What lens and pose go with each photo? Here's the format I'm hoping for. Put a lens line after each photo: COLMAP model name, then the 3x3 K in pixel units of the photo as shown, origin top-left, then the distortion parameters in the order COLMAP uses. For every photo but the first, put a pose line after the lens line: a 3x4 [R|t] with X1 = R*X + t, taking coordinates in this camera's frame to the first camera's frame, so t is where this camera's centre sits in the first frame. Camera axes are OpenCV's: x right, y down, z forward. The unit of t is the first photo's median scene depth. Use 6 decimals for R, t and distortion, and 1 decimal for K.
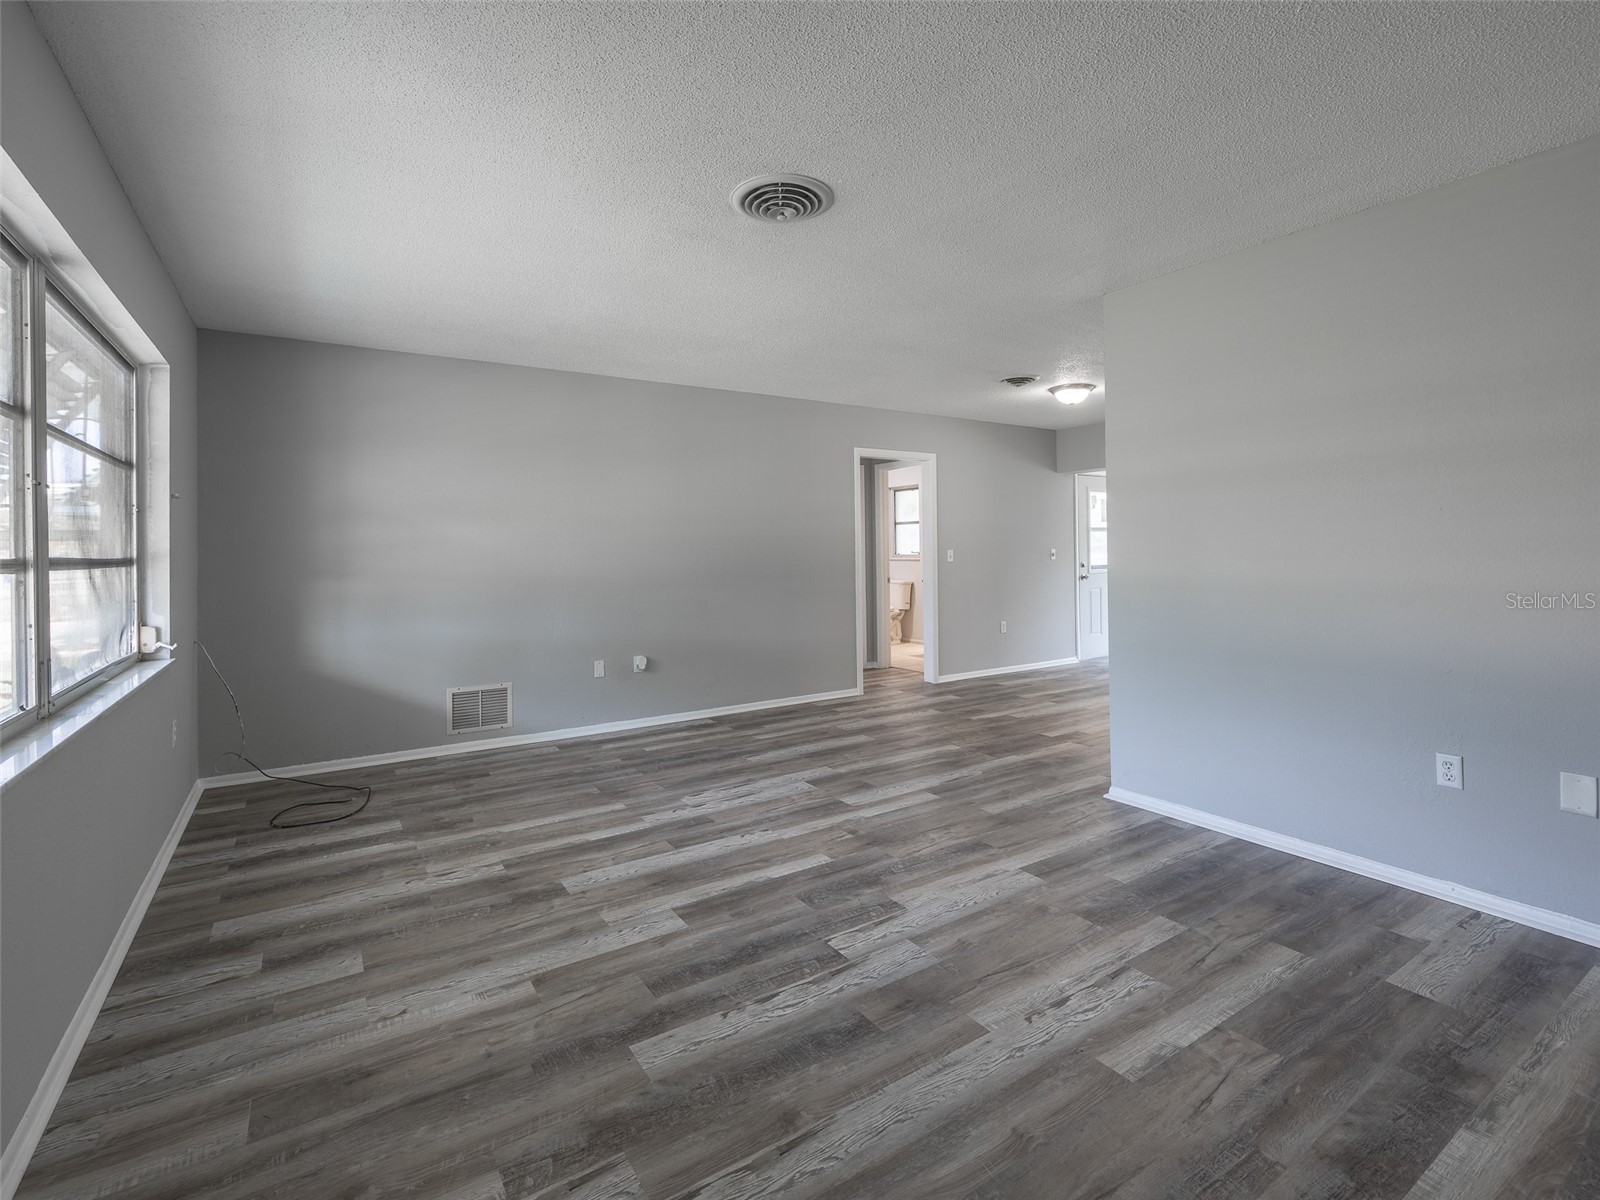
lens RADIAL K [[741.0, 0, 790.1], [0, 741.0, 537.9], [0, 0, 1]] dist [-0.007255, 0.001809]
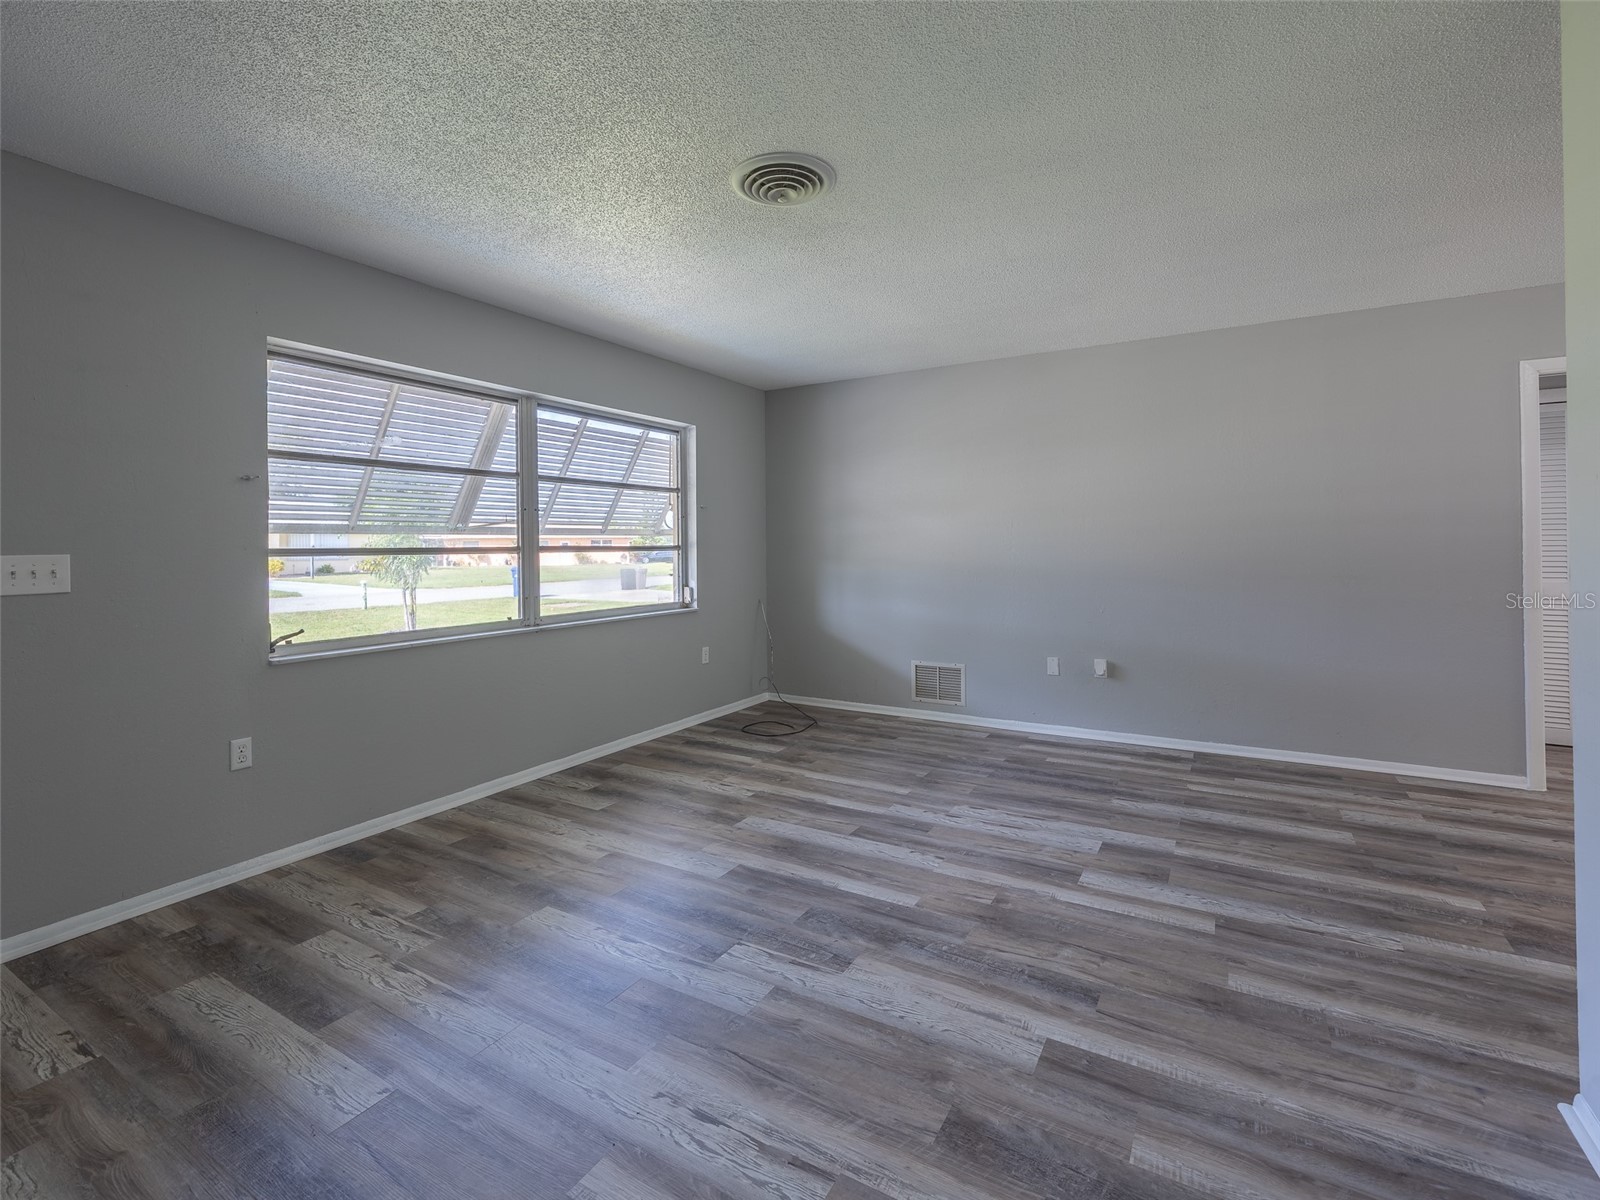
lens RADIAL K [[740.3, 0, 798.3], [0, 740.3, 508.1], [0, 0, 1]] dist [-0.008616, 0.000956]
pose [[0.450043, -0.035922, -0.892284, 0.727116], [0.018124, 0.999352, -0.031091, -0.001968], [0.892823, -0.002179, 0.450403, 0.464795]]
